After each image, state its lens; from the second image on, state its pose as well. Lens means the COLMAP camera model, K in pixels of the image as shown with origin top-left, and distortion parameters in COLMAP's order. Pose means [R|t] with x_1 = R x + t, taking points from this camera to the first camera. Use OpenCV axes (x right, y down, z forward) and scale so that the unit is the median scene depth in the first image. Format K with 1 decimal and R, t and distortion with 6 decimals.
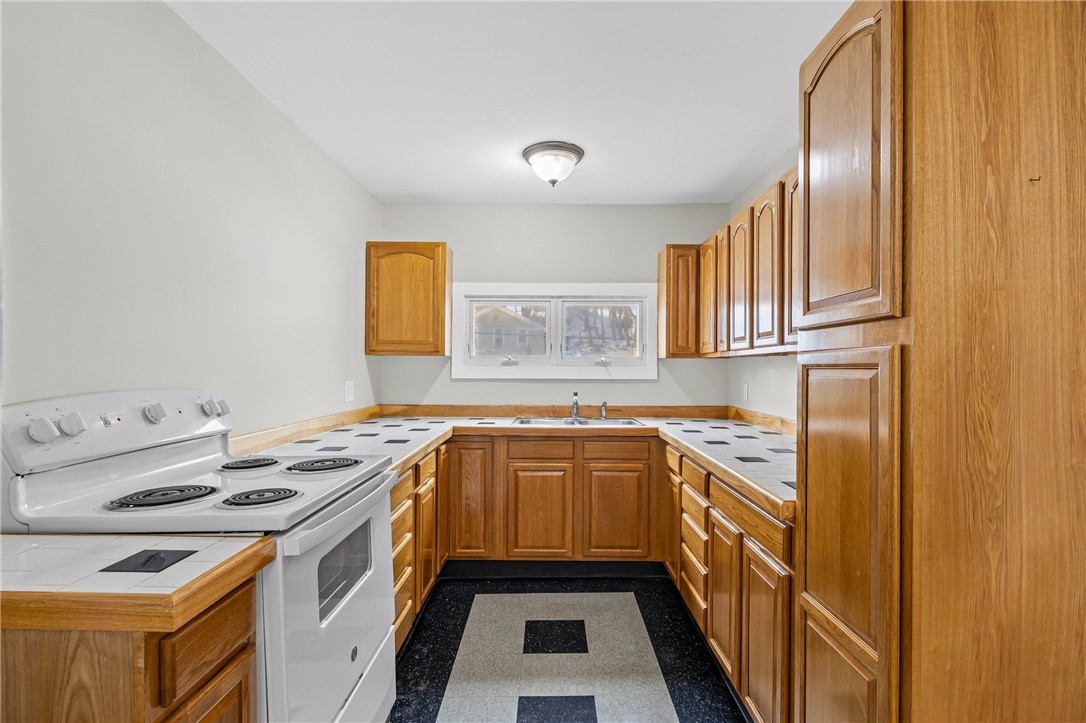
lens RADIAL K [[501.5, 0, 543.0], [0, 501.5, 361.5], [0, 0, 1]] dist [0.000095, 0.000008]
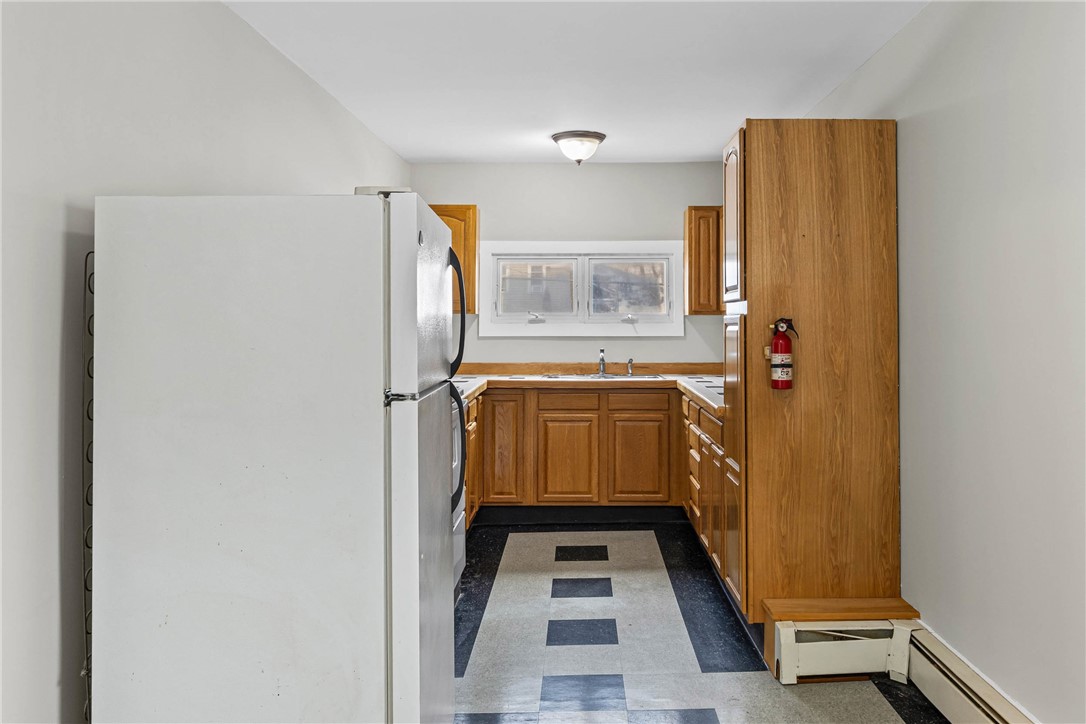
lens RADIAL K [[784.5, 0, 543.0], [0, 784.5, 362.0], [0, 0, 1]] dist [0.000974, 0.000003]
pose [[0.999445, -0.003579, -0.033131, -0.002840], [0.005559, 0.998192, 0.059855, -0.010022], [0.032857, -0.060006, 0.997657, -0.670107]]
